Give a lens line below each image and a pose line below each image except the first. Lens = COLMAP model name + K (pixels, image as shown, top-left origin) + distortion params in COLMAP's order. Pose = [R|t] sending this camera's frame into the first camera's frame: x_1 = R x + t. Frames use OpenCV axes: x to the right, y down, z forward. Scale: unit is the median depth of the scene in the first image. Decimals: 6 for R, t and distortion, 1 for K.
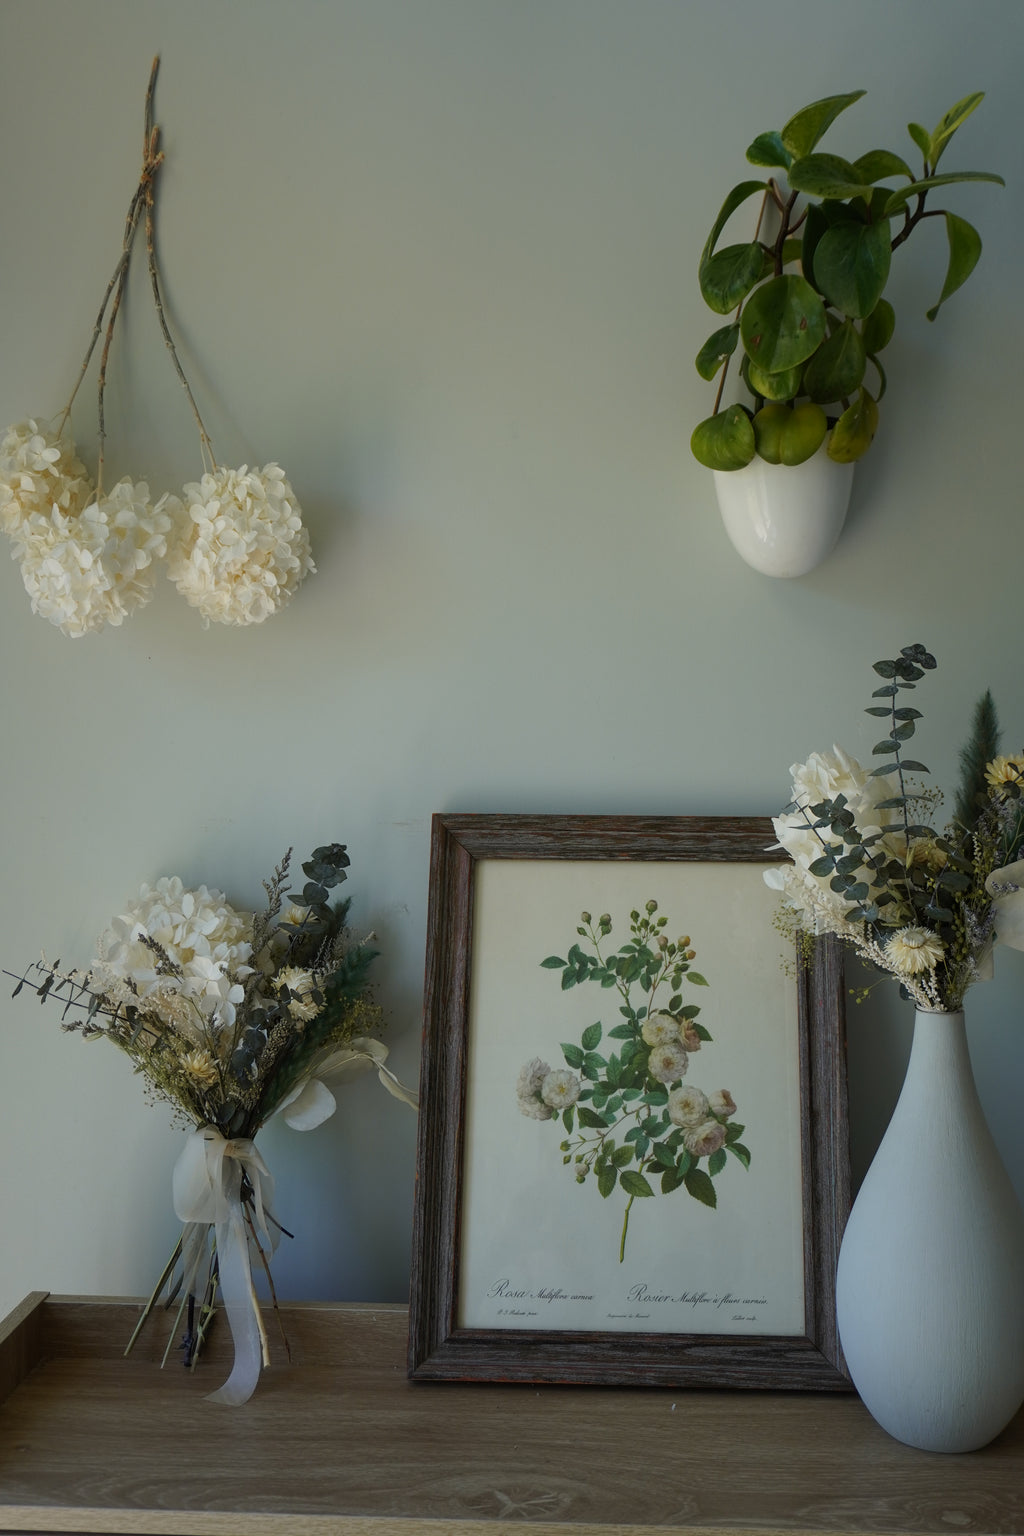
lens RADIAL K [[1532.4, 0, 548.7], [0, 1532.4, 758.0], [0, 0, 1]] dist [-0.004996, 0.033848]
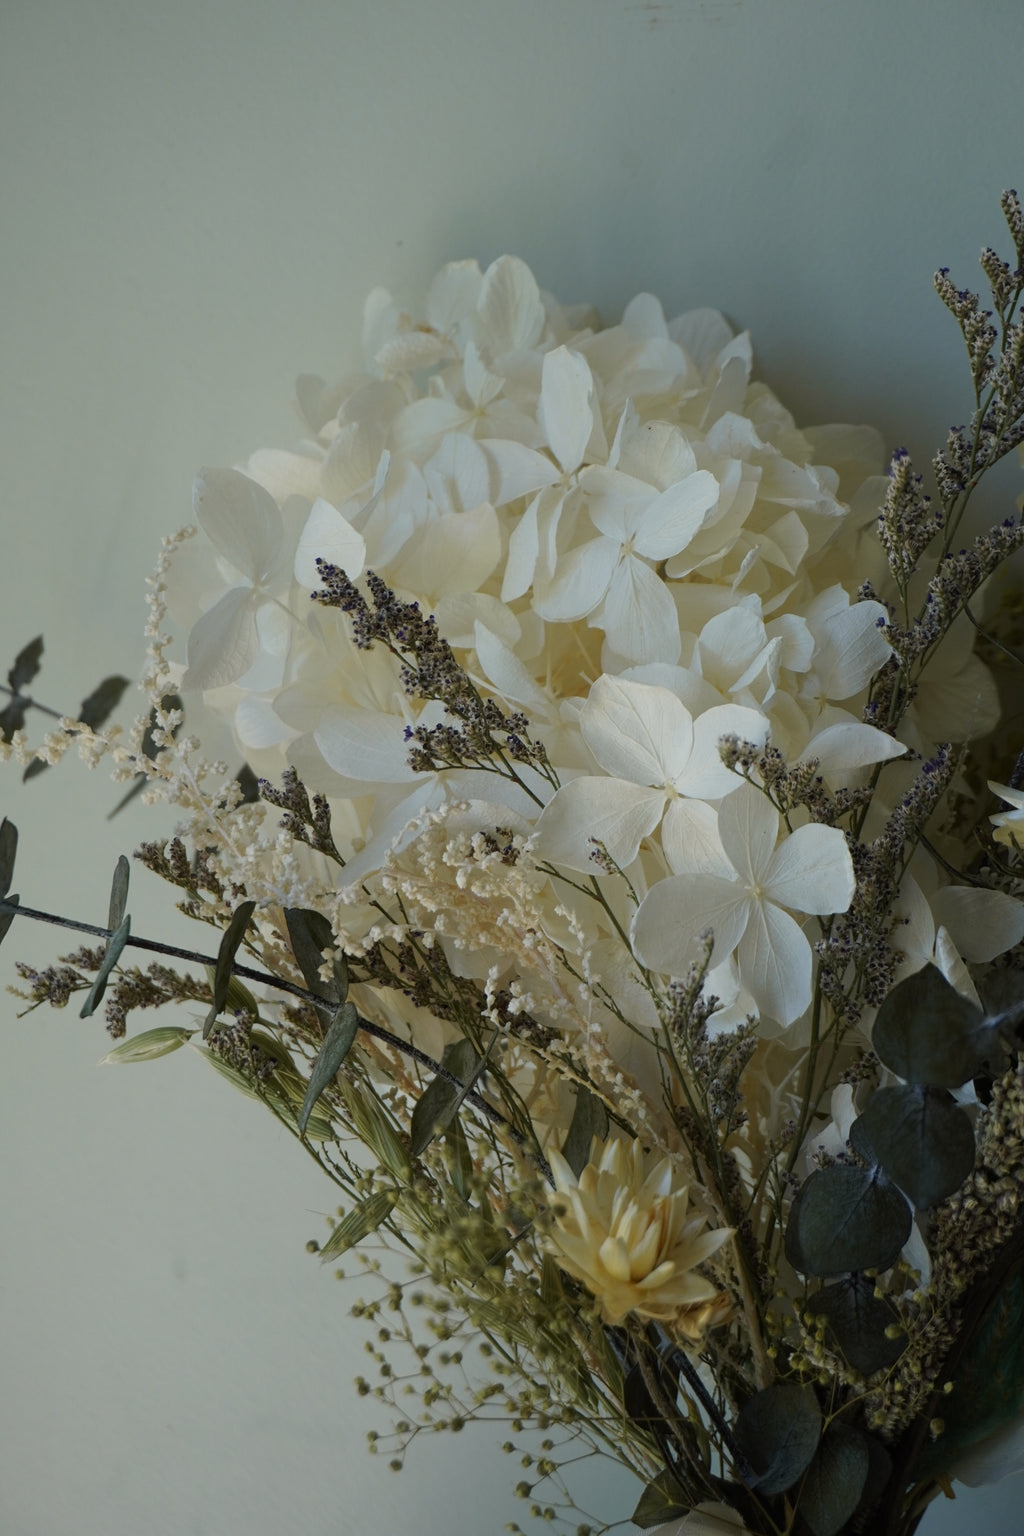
lens RADIAL K [[3057.9, 0, 512.0], [0, 3057.9, 695.4], [0, 0, 1]] dist [0.127760, 0.233292]
pose [[0.955100, 0.024501, -0.295268, -0.126172], [0.047533, 0.970995, 0.234329, 0.039871], [0.292445, -0.237842, 0.926233, 0.633636]]
